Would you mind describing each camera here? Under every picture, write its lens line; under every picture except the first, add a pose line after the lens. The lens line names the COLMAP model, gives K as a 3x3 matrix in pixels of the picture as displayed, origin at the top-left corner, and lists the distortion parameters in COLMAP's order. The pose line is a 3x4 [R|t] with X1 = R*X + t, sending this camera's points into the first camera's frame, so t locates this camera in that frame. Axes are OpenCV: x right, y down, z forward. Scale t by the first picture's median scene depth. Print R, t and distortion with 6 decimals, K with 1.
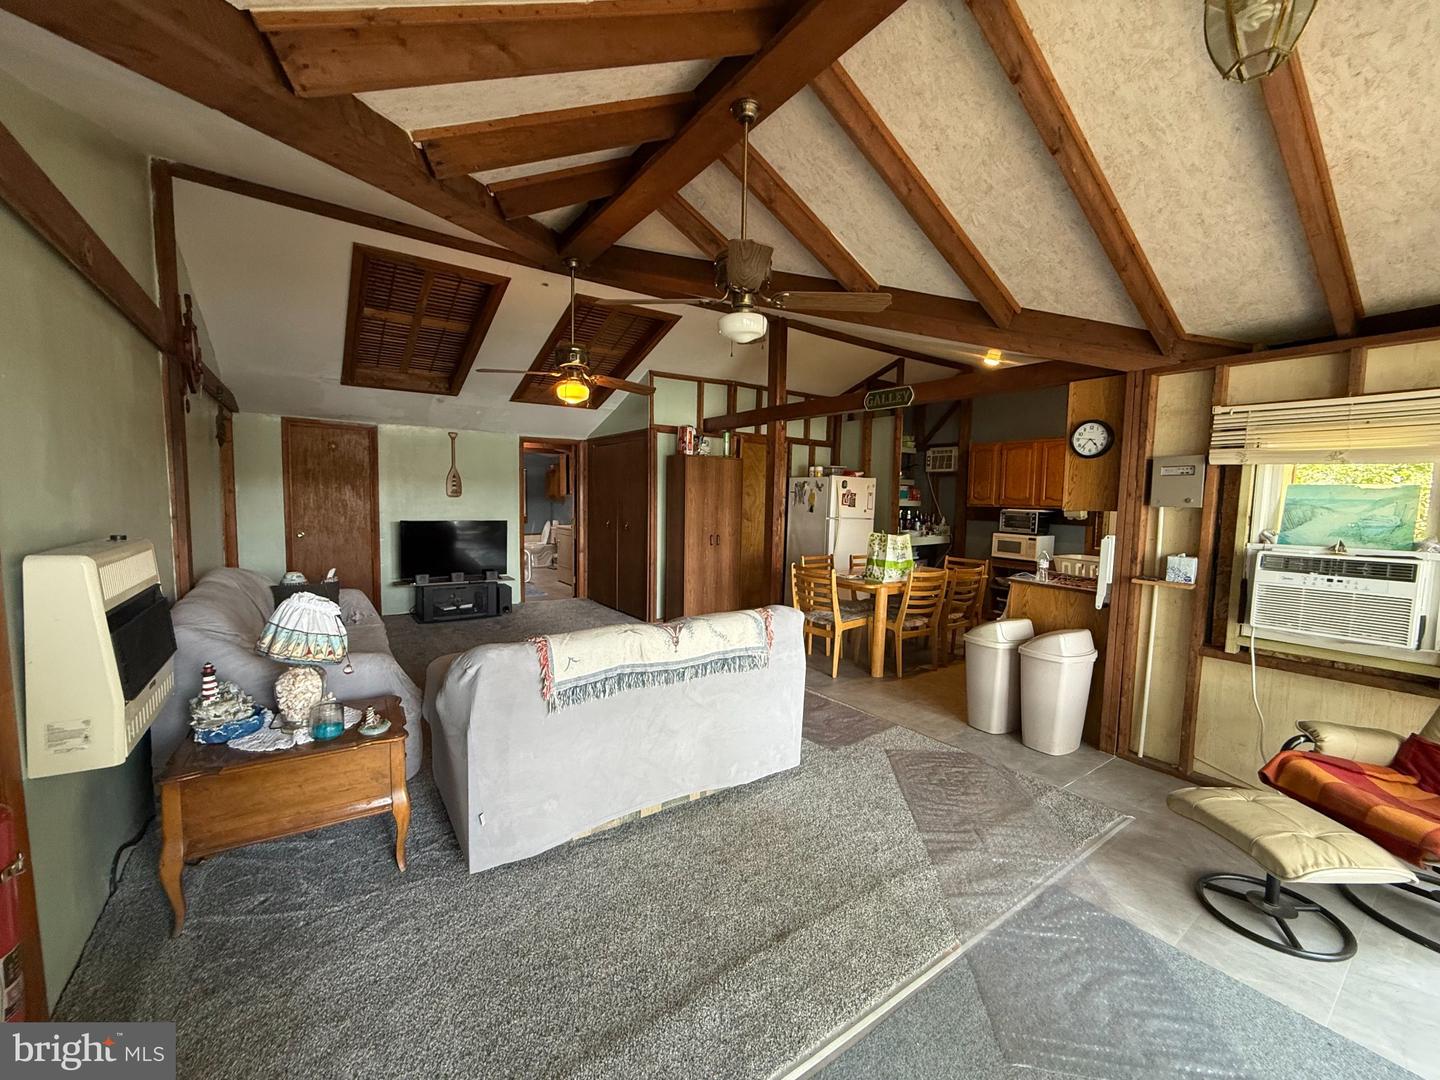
lens RADIAL K [[578.7, 0, 720.0], [0, 578.7, 540.0], [0, 0, 1]] dist [-0.009936, -0.000364]
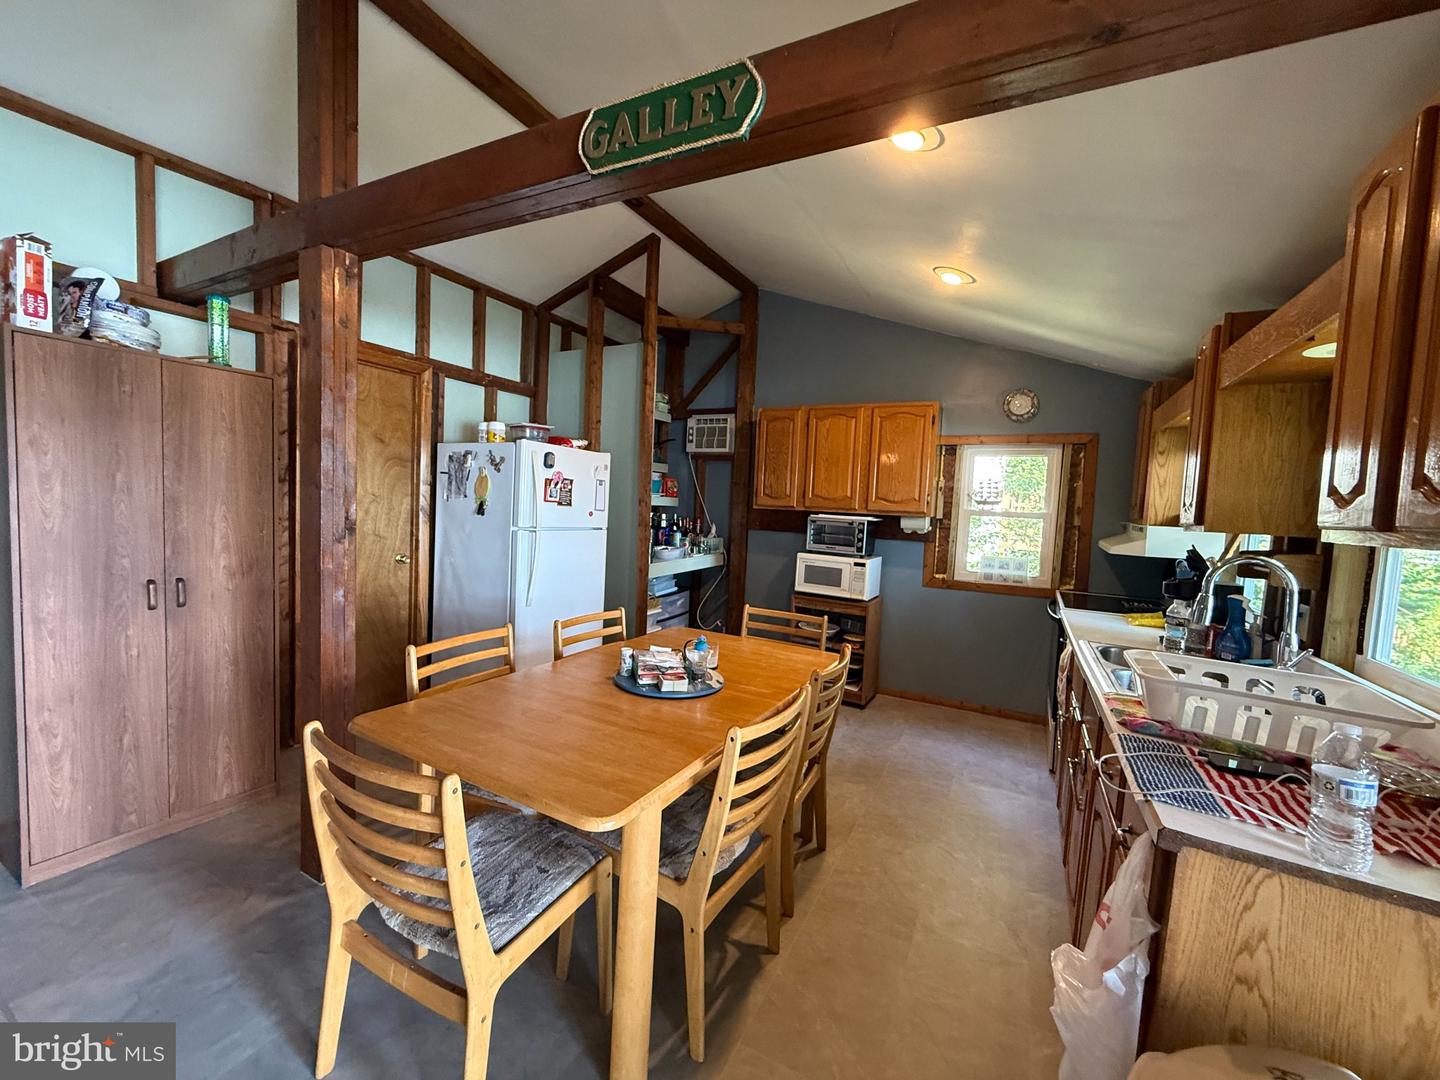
lens RADIAL K [[578.7, 0, 720.0], [0, 578.7, 540.0], [0, 0, 1]] dist [-0.009936, -0.000364]
pose [[0.894709, -0.005282, 0.446619, 0.120160], [0.001651, 0.999962, 0.008520, -0.030550], [-0.446647, -0.006886, 0.894684, 0.472732]]
